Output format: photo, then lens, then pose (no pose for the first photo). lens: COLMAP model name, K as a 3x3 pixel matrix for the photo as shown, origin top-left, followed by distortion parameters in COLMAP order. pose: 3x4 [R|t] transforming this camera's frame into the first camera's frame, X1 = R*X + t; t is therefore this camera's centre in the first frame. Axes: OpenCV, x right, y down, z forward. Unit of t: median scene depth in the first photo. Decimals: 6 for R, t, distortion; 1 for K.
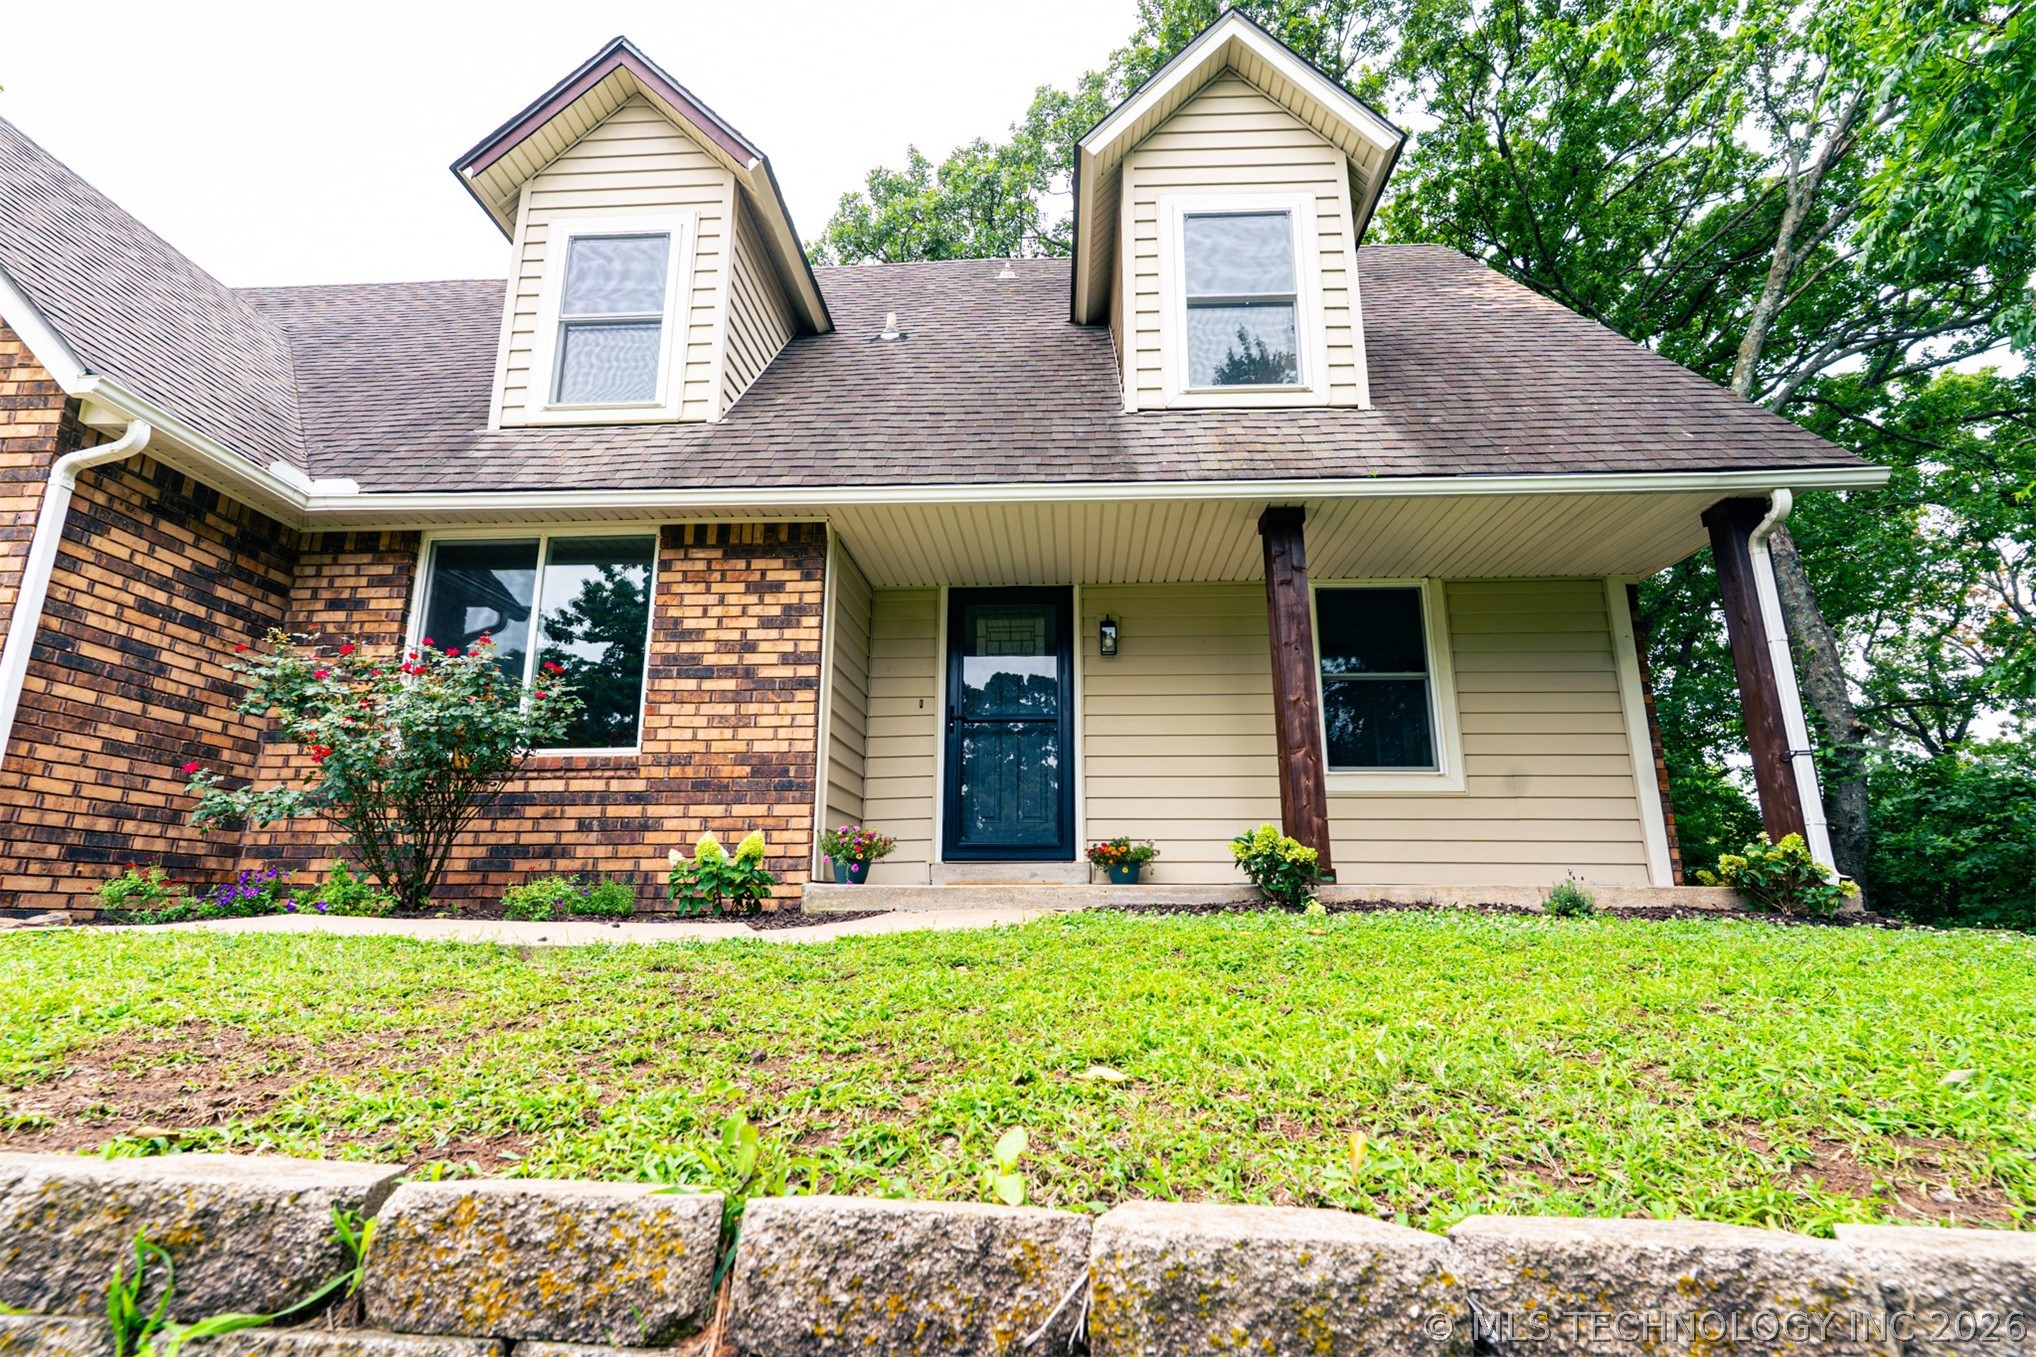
lens RADIAL K [[954.6, 0, 1010.1], [0, 954.6, 672.7], [0, 0, 1]] dist [0.000191, -0.000492]
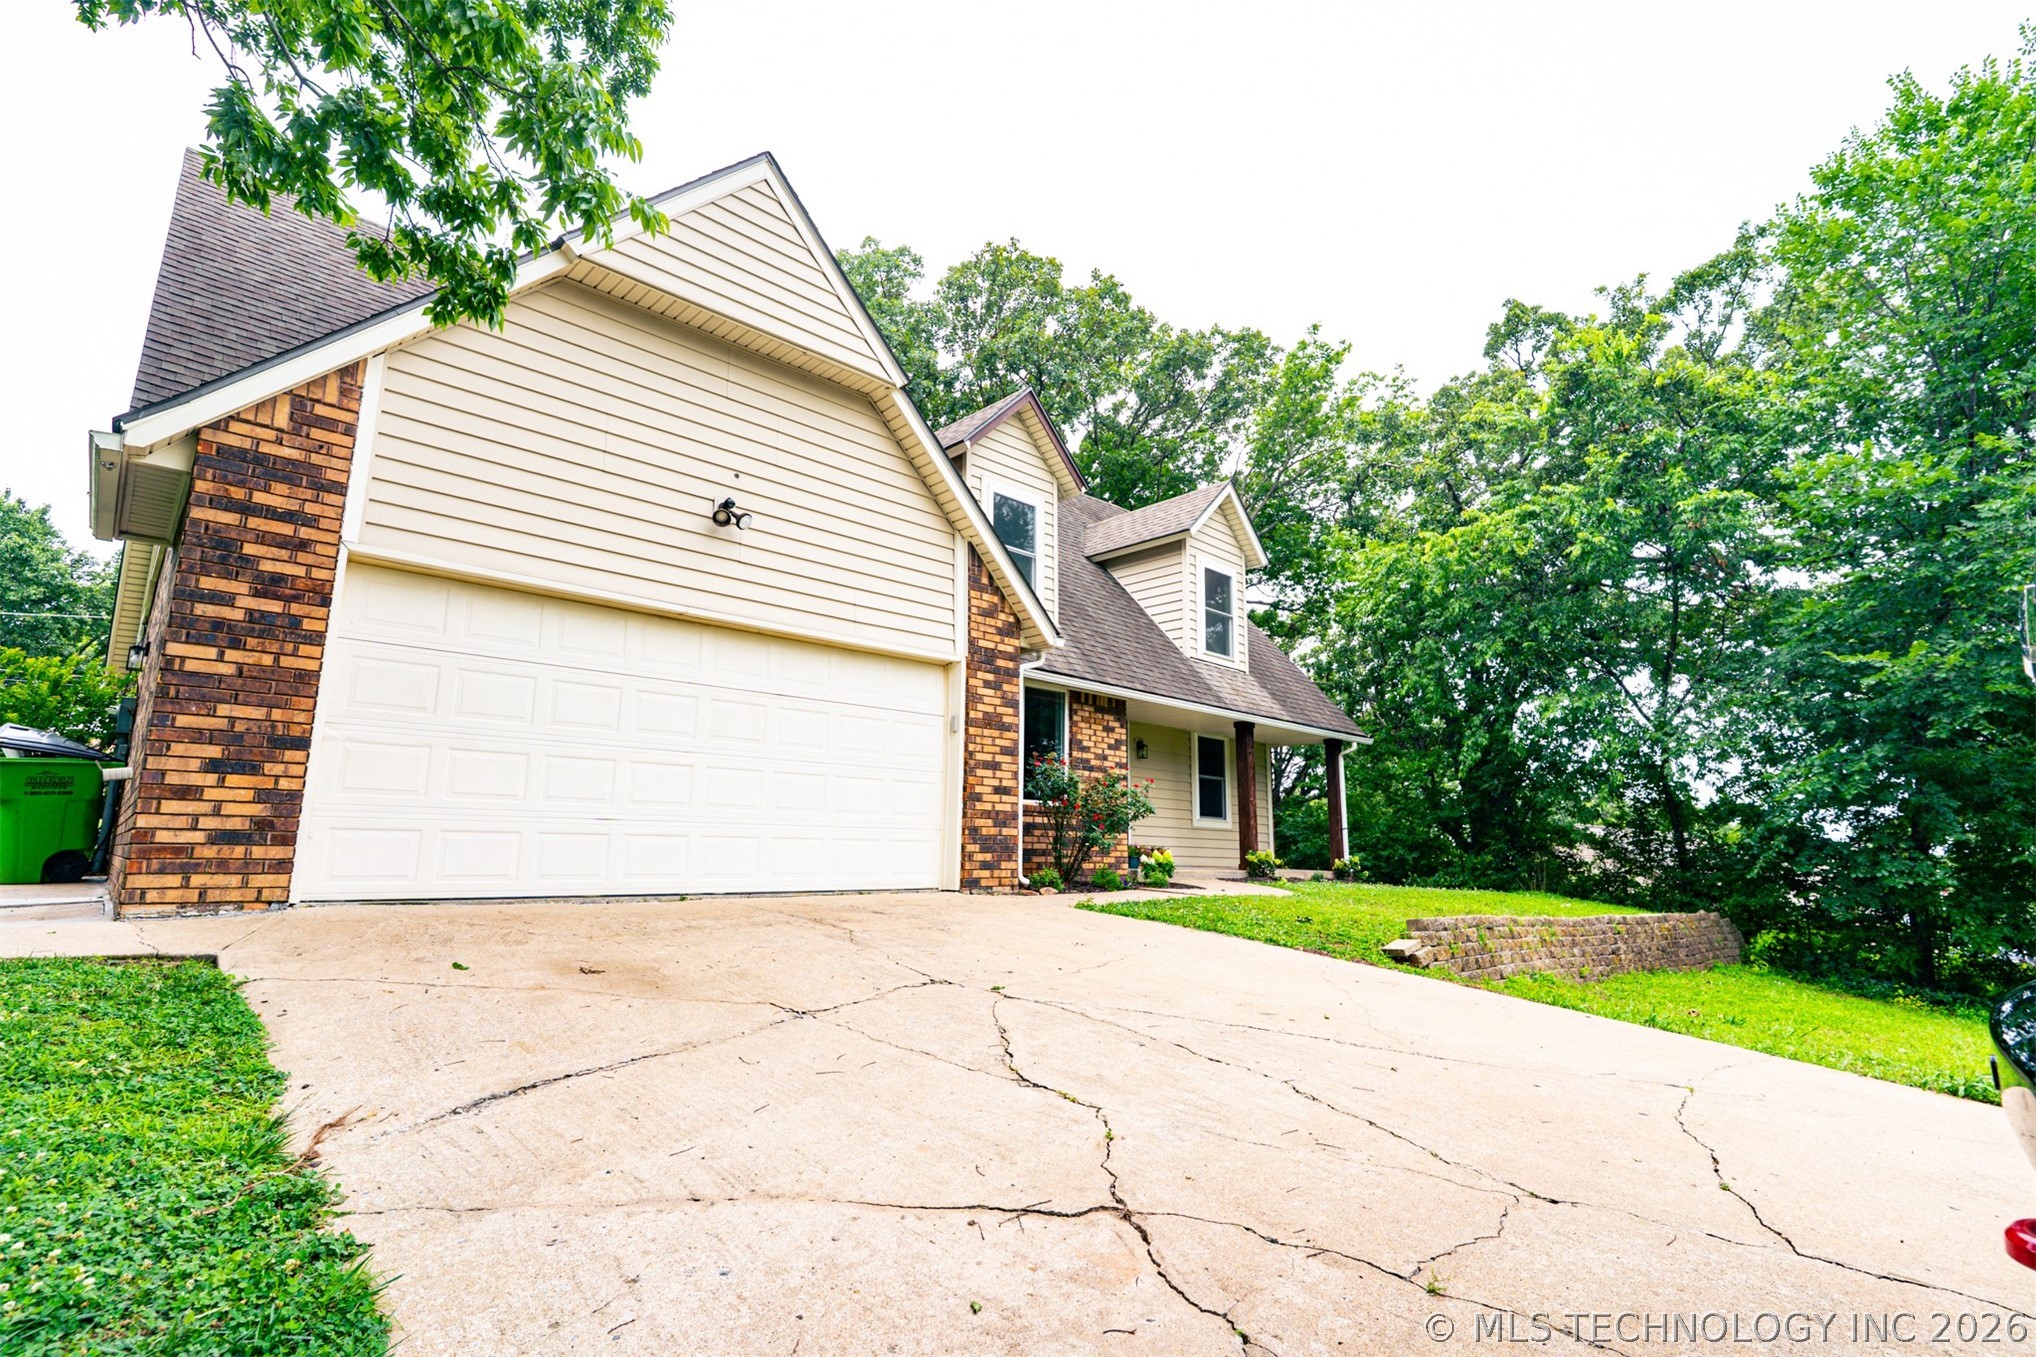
lens RADIAL K [[982.2, 0, 1013.5], [0, 982.2, 661.0], [0, 0, 1]] dist [0.001664, -0.000666]
pose [[0.685074, 0.152349, 0.712365, -2.016790], [-0.189228, 0.981536, -0.027937, -0.139880], [-0.703467, -0.115661, 0.701253, -0.368228]]
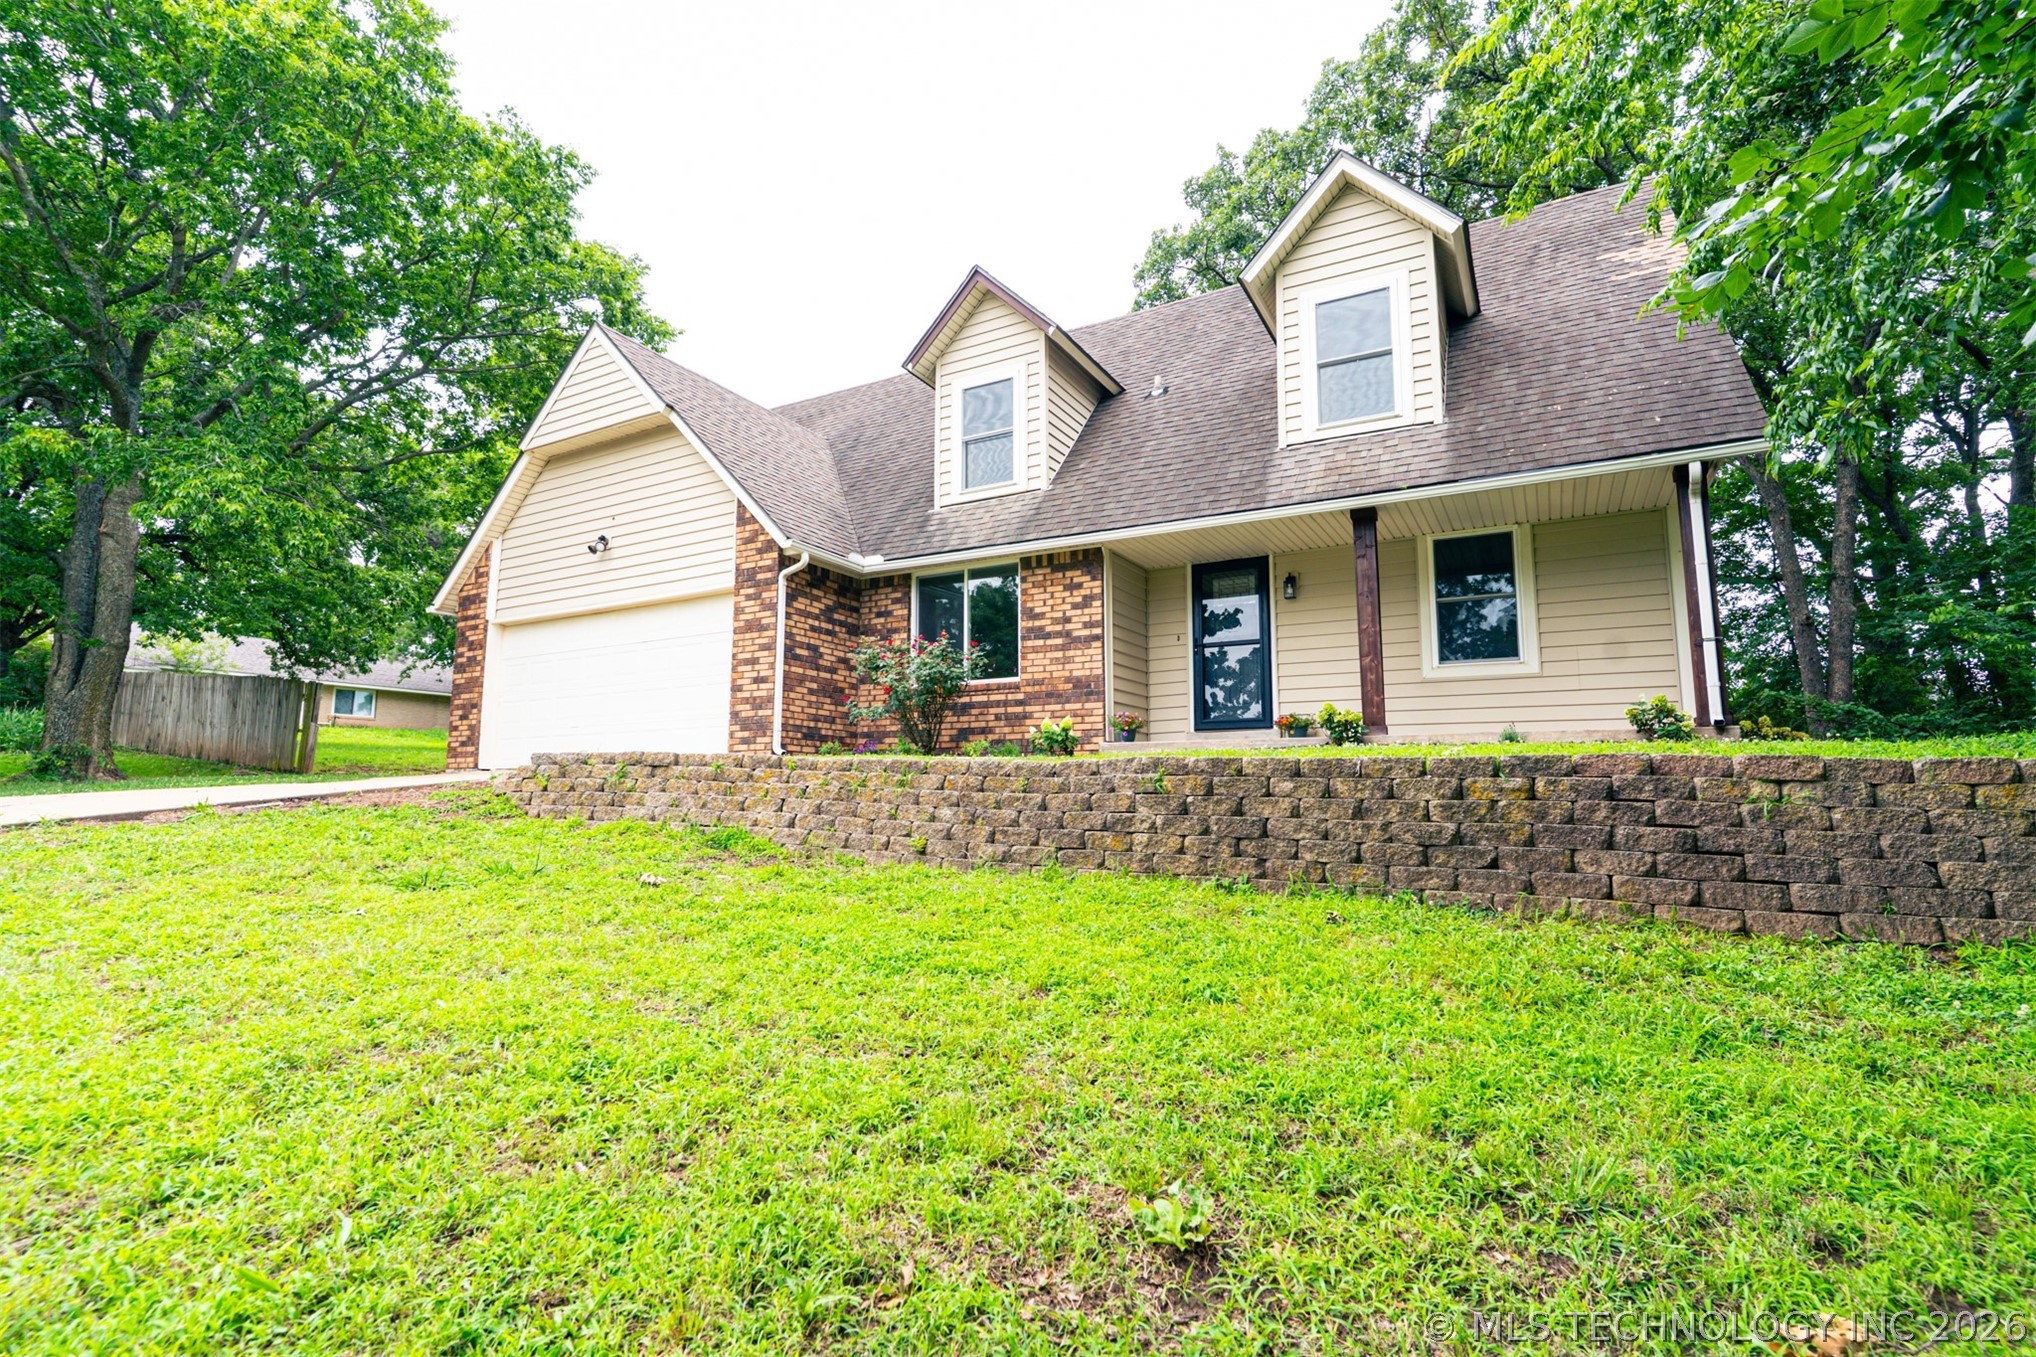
lens RADIAL K [[982.2, 0, 1013.5], [0, 982.2, 661.0], [0, 0, 1]] dist [0.001664, -0.000666]
pose [[0.895276, -0.062021, -0.441173, 0.479078], [0.105818, 0.991527, 0.075346, -0.104407], [0.432762, -0.114140, 0.894253, -0.780438]]
